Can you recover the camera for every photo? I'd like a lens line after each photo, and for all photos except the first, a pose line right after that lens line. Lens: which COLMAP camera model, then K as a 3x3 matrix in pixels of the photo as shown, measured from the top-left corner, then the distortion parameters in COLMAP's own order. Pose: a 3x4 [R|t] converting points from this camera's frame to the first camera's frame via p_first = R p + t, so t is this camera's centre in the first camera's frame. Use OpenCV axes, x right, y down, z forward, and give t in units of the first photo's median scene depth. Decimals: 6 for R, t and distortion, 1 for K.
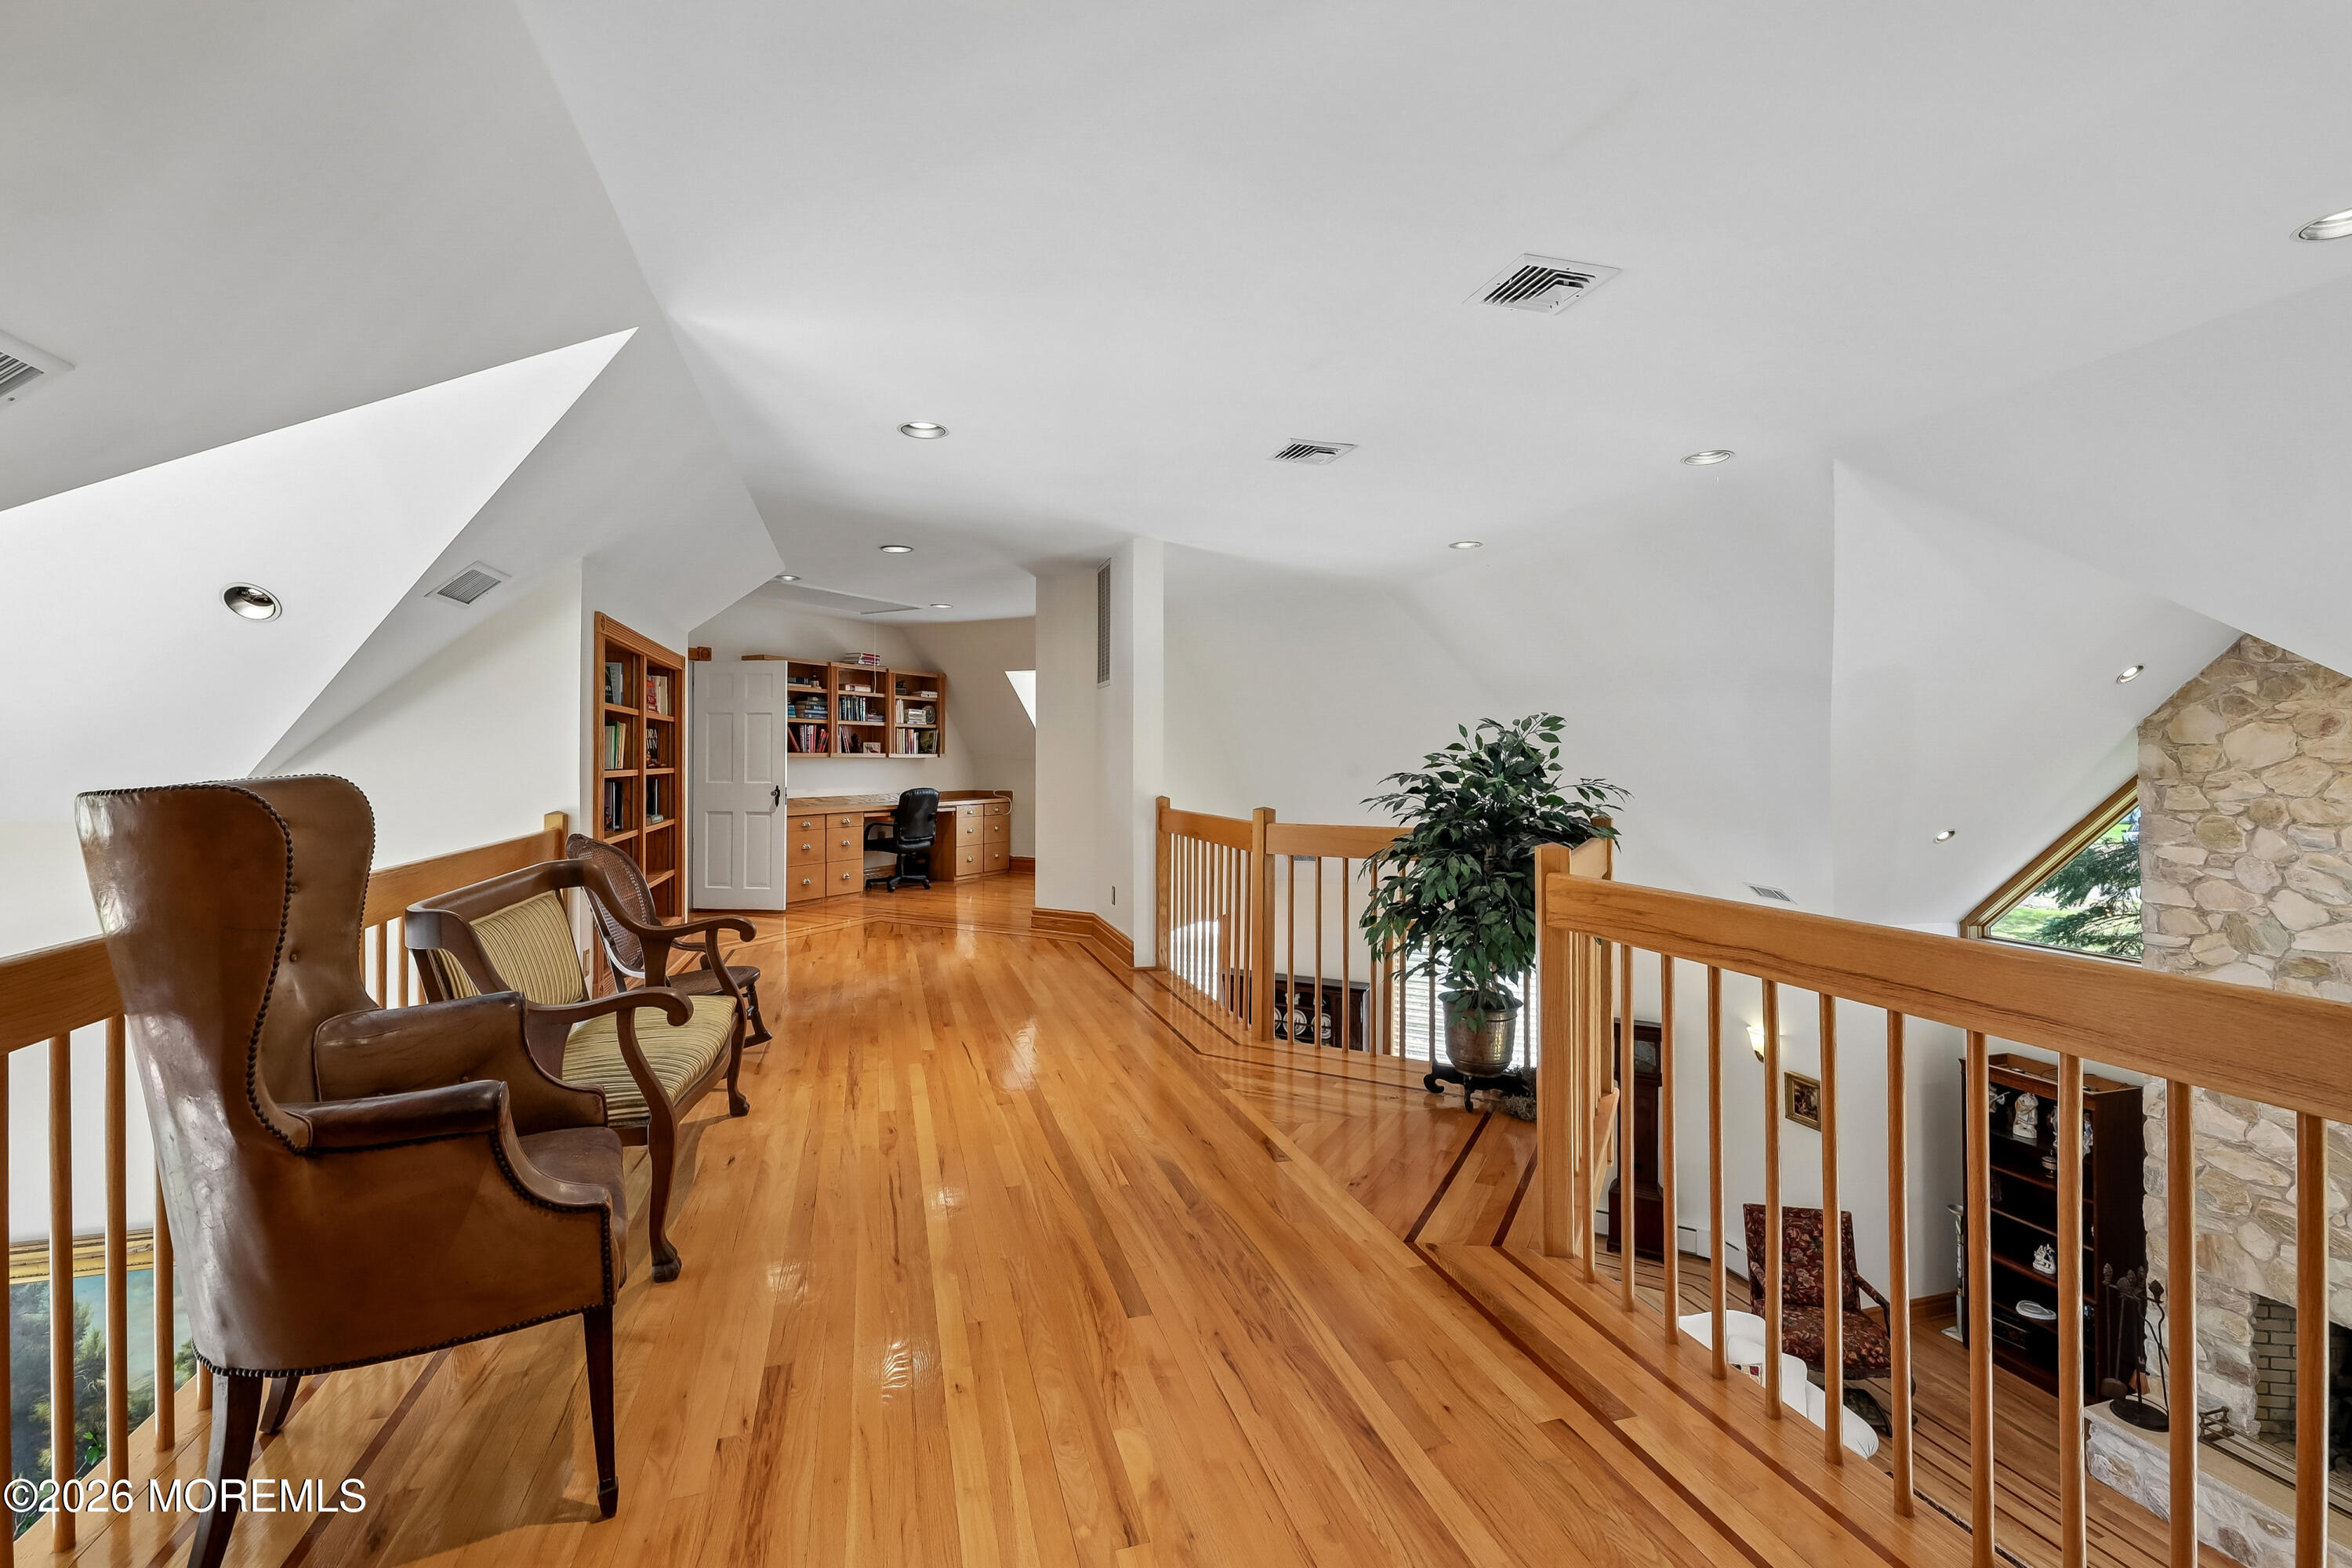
lens RADIAL K [[985.0, 0, 1167.7], [0, 985.0, 755.1], [0, 0, 1]] dist [0.008609, -0.004097]
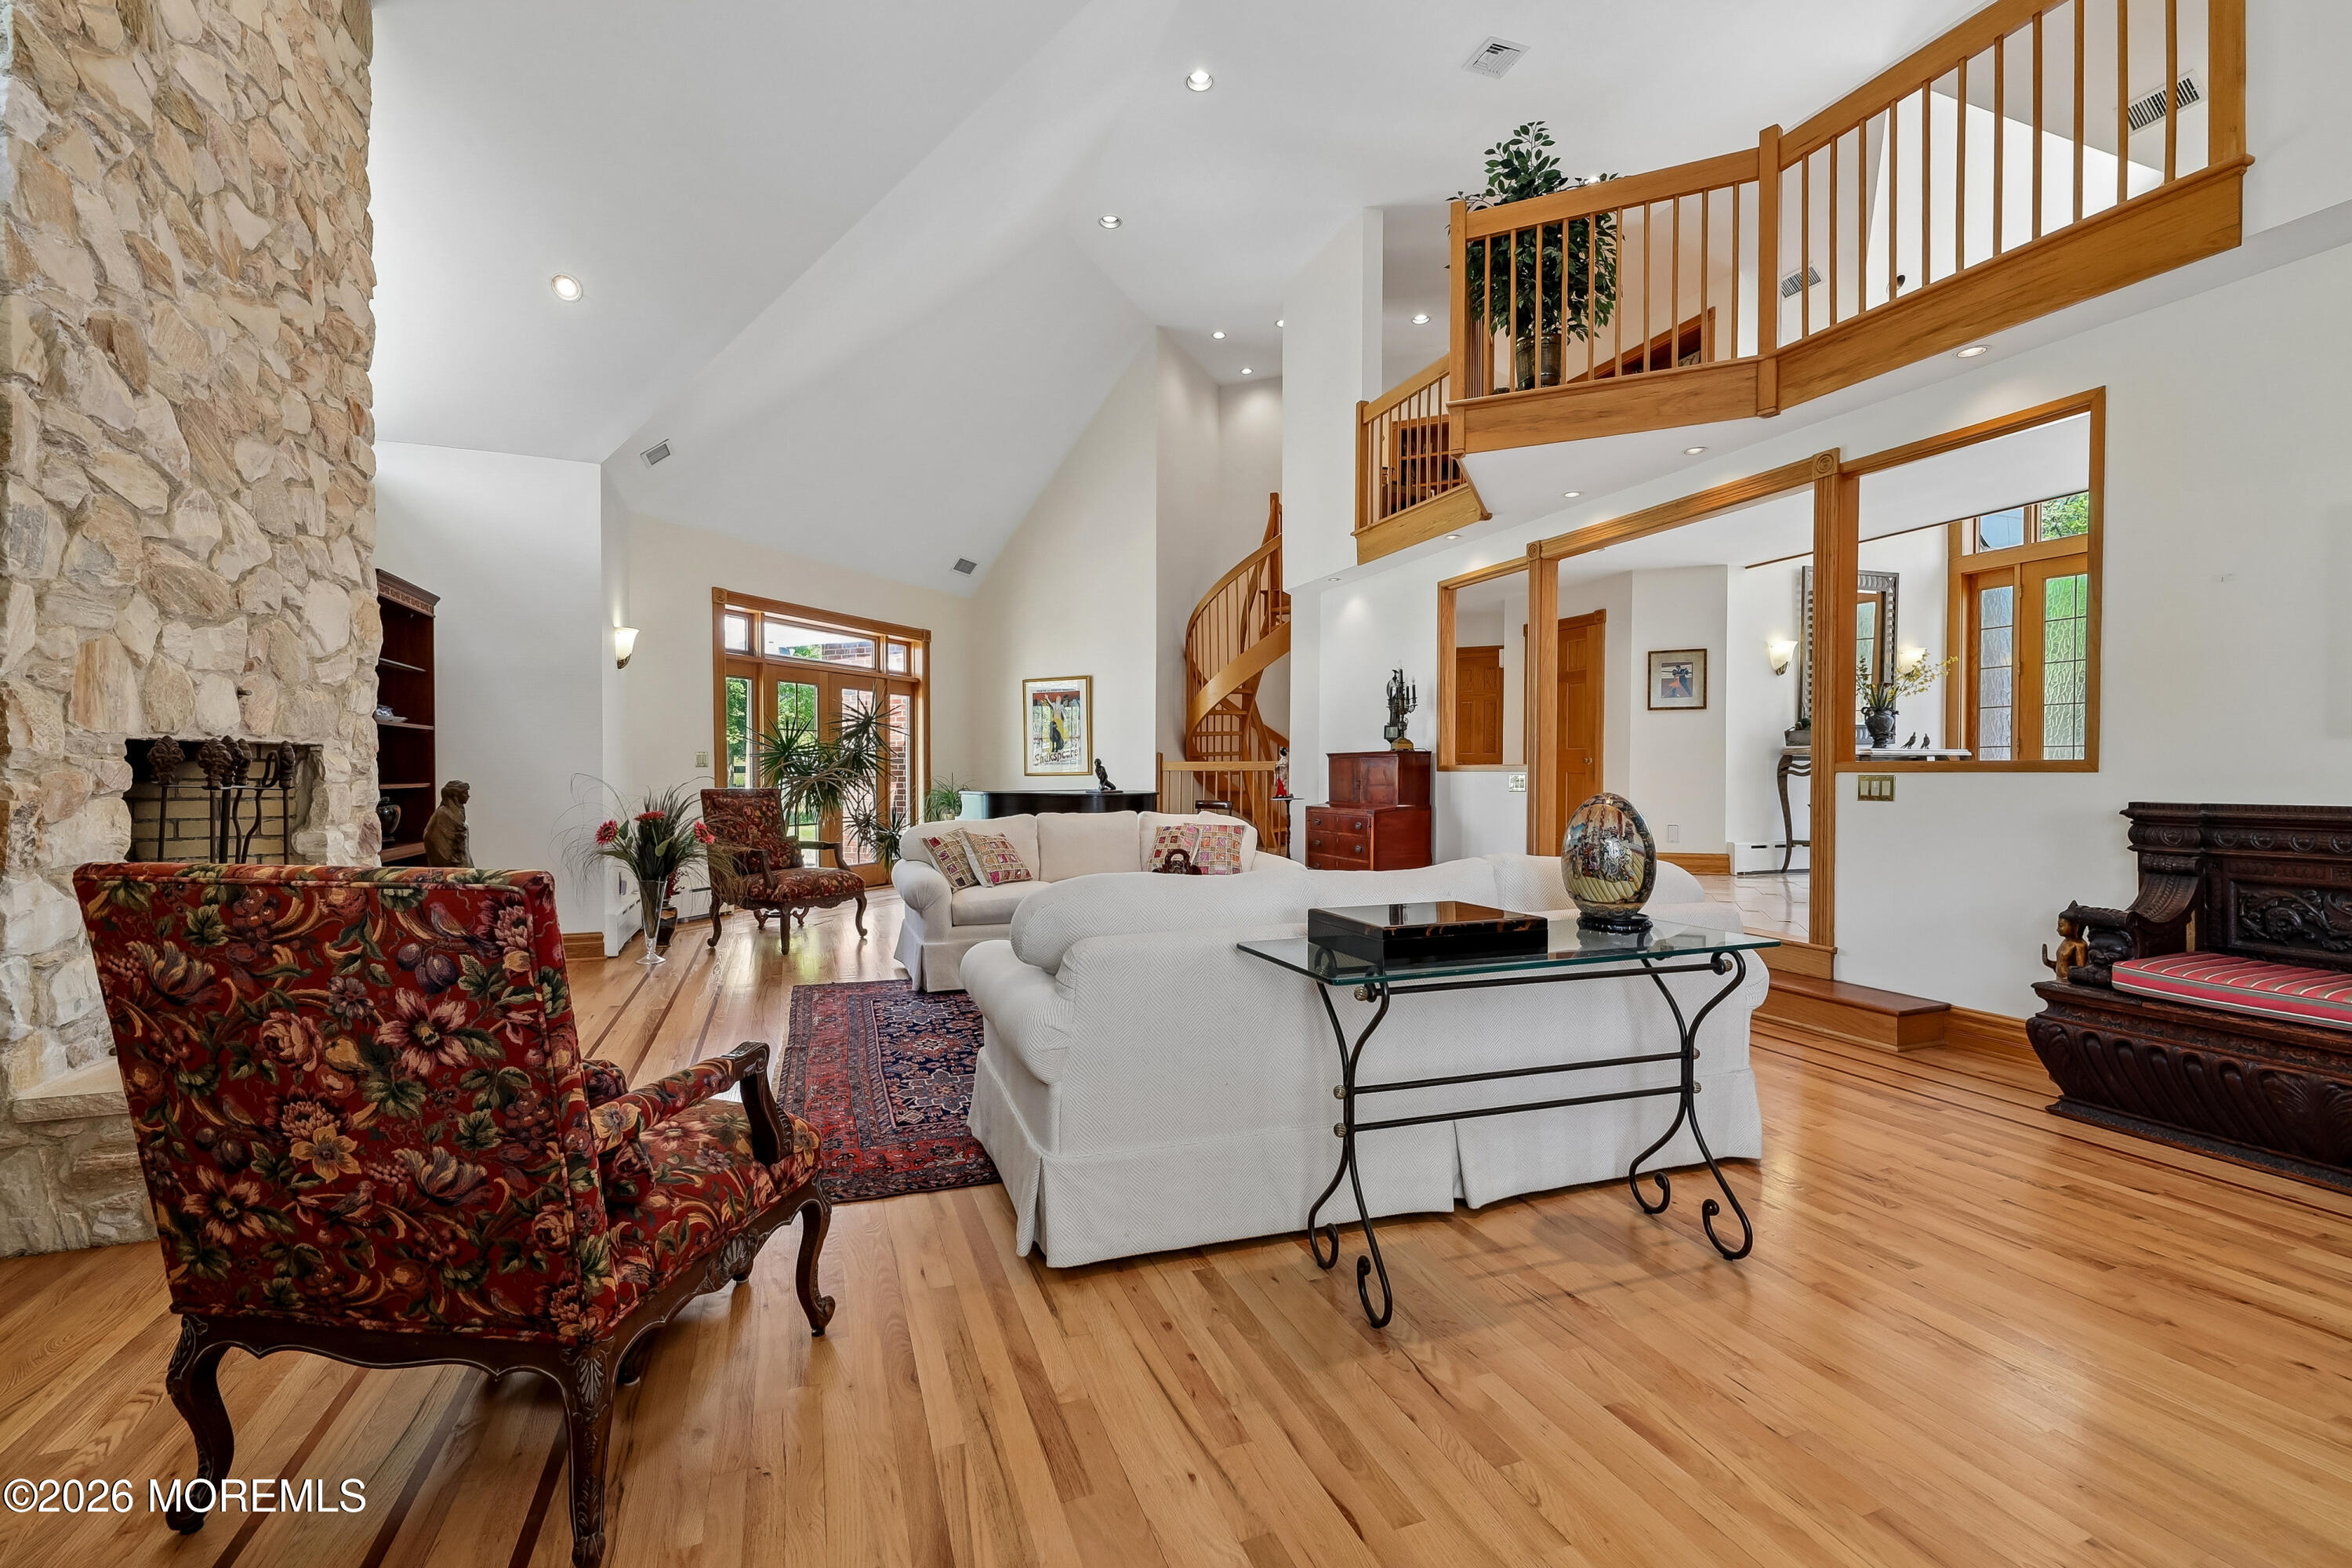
lens RADIAL K [[985.0, 0, 1176.8], [0, 985.0, 779.2], [0, 0, 1]] dist [0.008609, -0.004097]
pose [[-0.995593, 0.000119, -0.093776, 0.619870], [0.000003, 0.999999, 0.001238, 0.557472], [0.093776, 0.001232, -0.995593, 1.521248]]
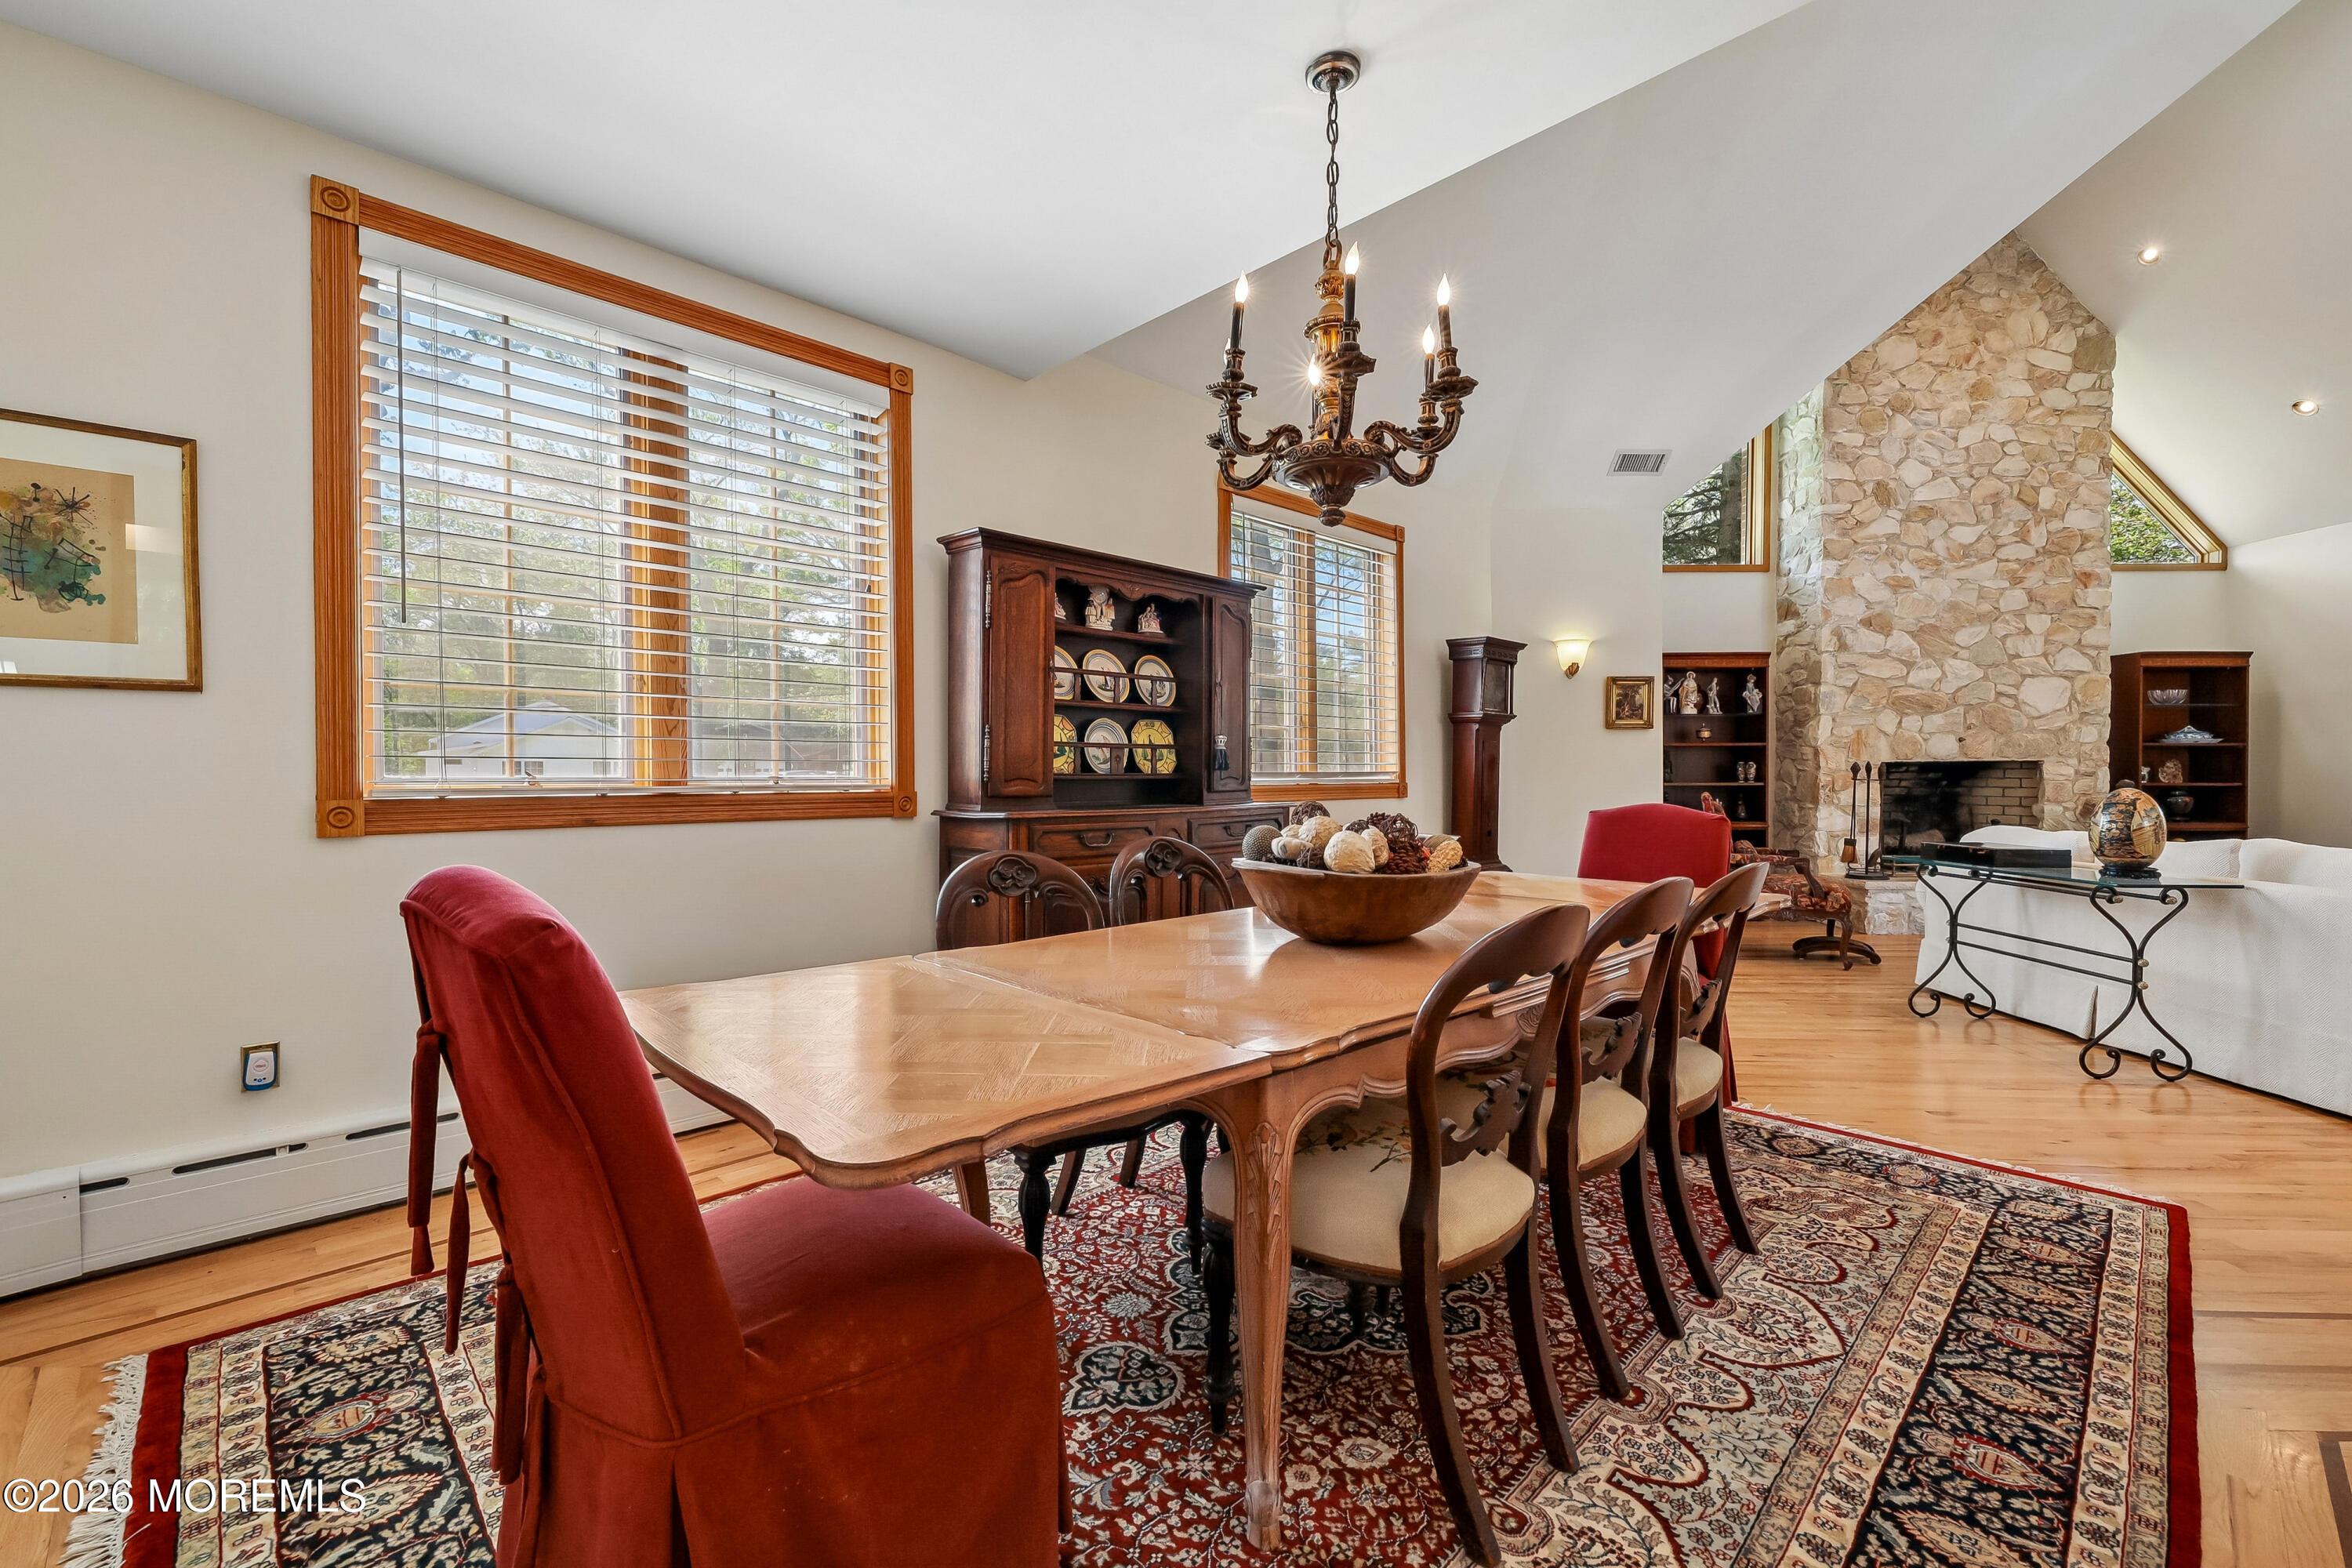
lens RADIAL K [[985.0, 0, 1158.5], [0, 985.0, 788.4], [0, 0, 1]] dist [0.008609, -0.004097]
pose [[0.282987, -0.016307, 0.958985, -0.474121], [-0.007674, 0.999785, 0.019266, 0.555883], [-0.959093, -0.012811, 0.282801, 1.551279]]
